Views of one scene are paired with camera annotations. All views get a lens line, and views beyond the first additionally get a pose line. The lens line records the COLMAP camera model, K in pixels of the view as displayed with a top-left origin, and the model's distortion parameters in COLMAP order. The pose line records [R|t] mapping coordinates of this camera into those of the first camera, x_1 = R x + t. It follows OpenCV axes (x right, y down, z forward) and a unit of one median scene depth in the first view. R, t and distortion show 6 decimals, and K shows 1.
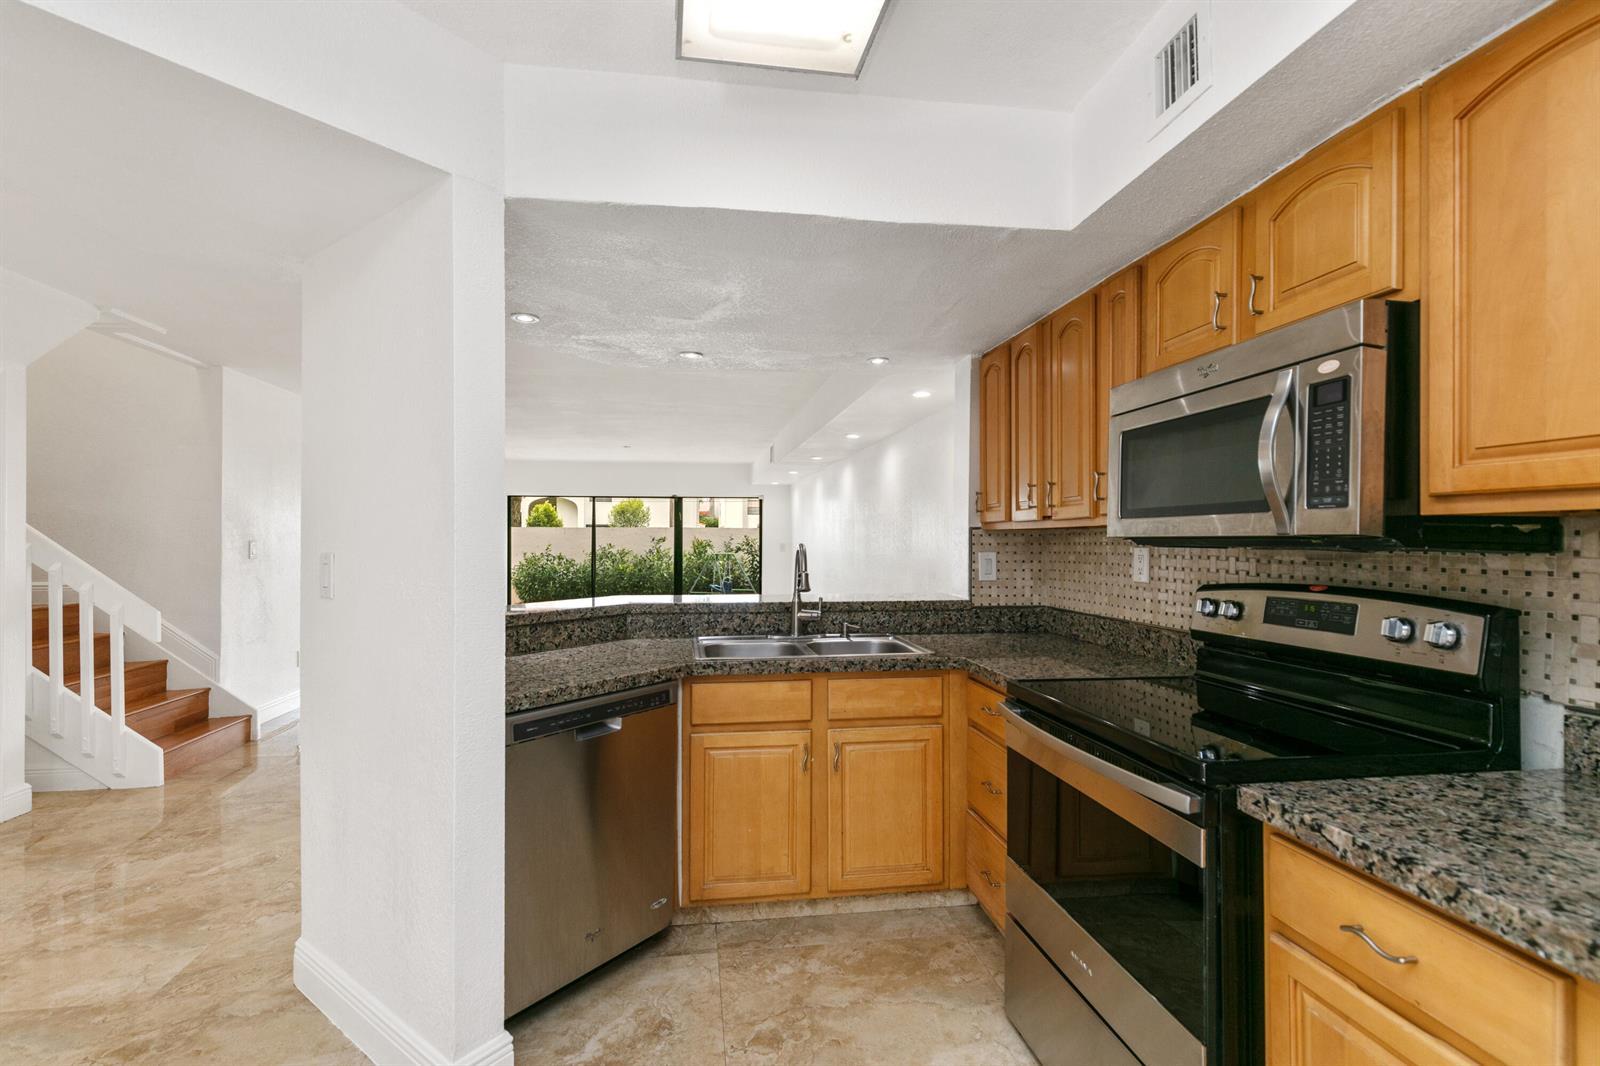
lens RADIAL K [[729.7, 0, 791.8], [0, 729.7, 537.4], [0, 0, 1]] dist [0.006250, -0.001846]
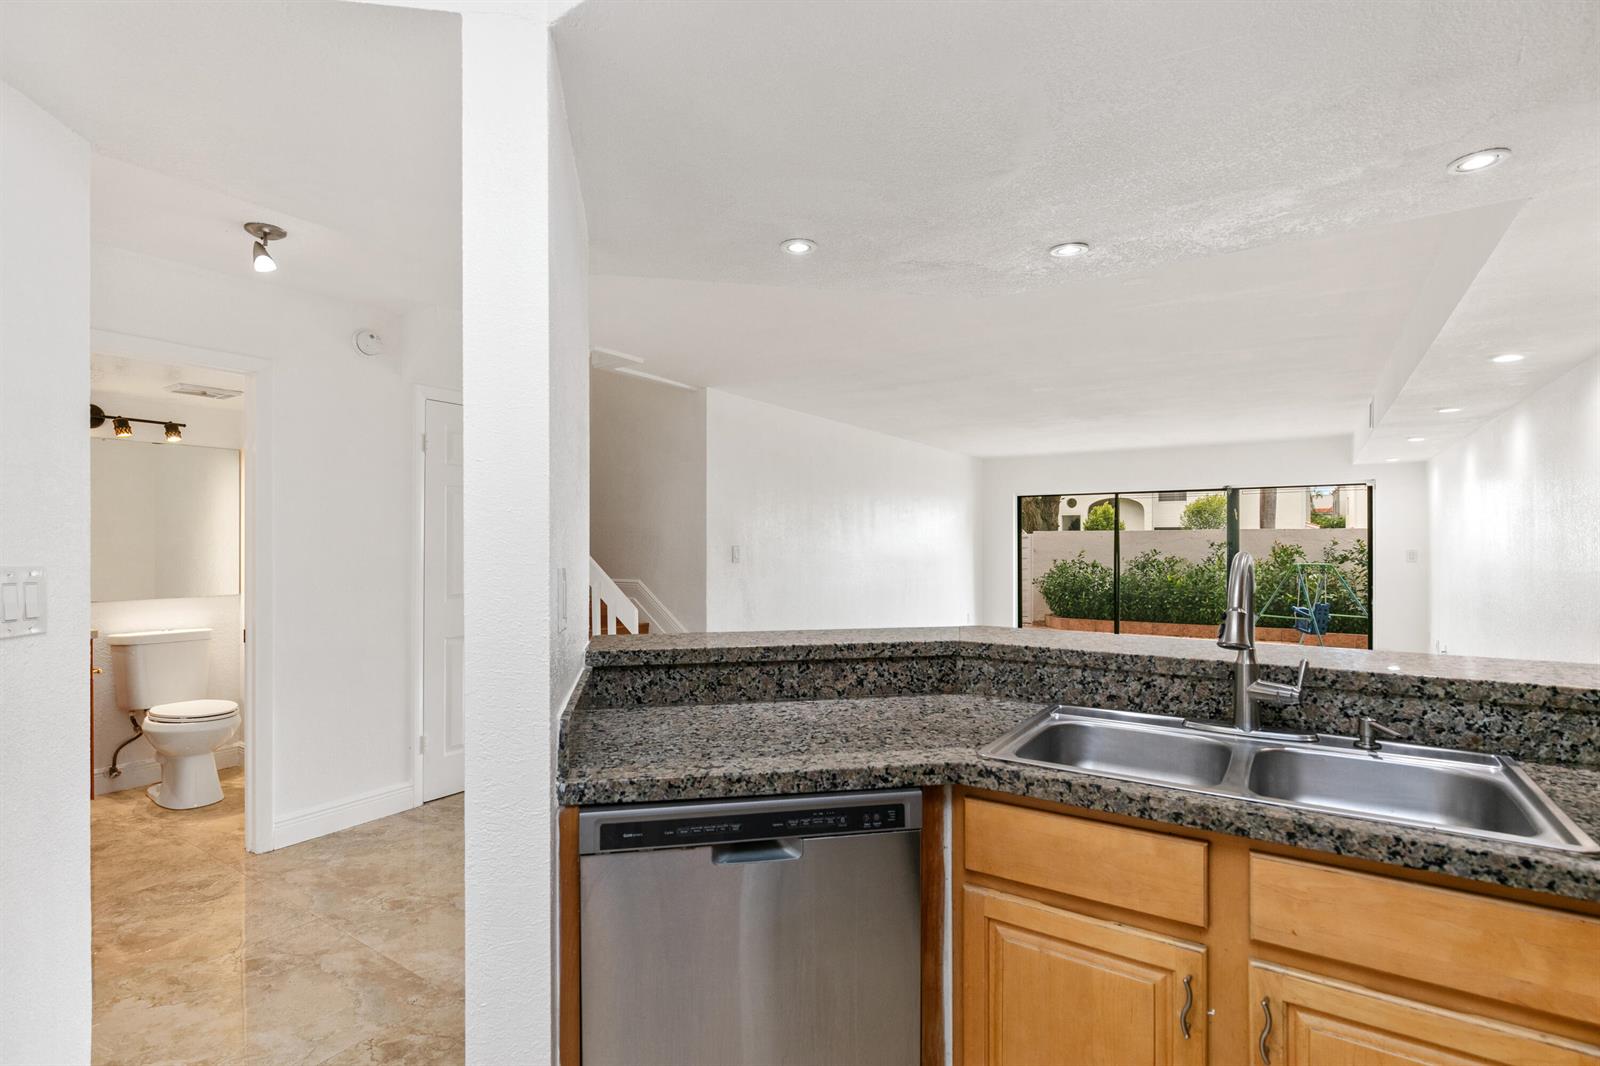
lens RADIAL K [[757.2, 0, 795.9], [0, 757.2, 542.8], [0, 0, 1]] dist [-0.005852, 0.000588]
pose [[0.736151, -0.002199, -0.676814, 0.536744], [0.002491, 0.999997, -0.000540, 0.006329], [0.676813, -0.001288, 0.736154, 1.545984]]
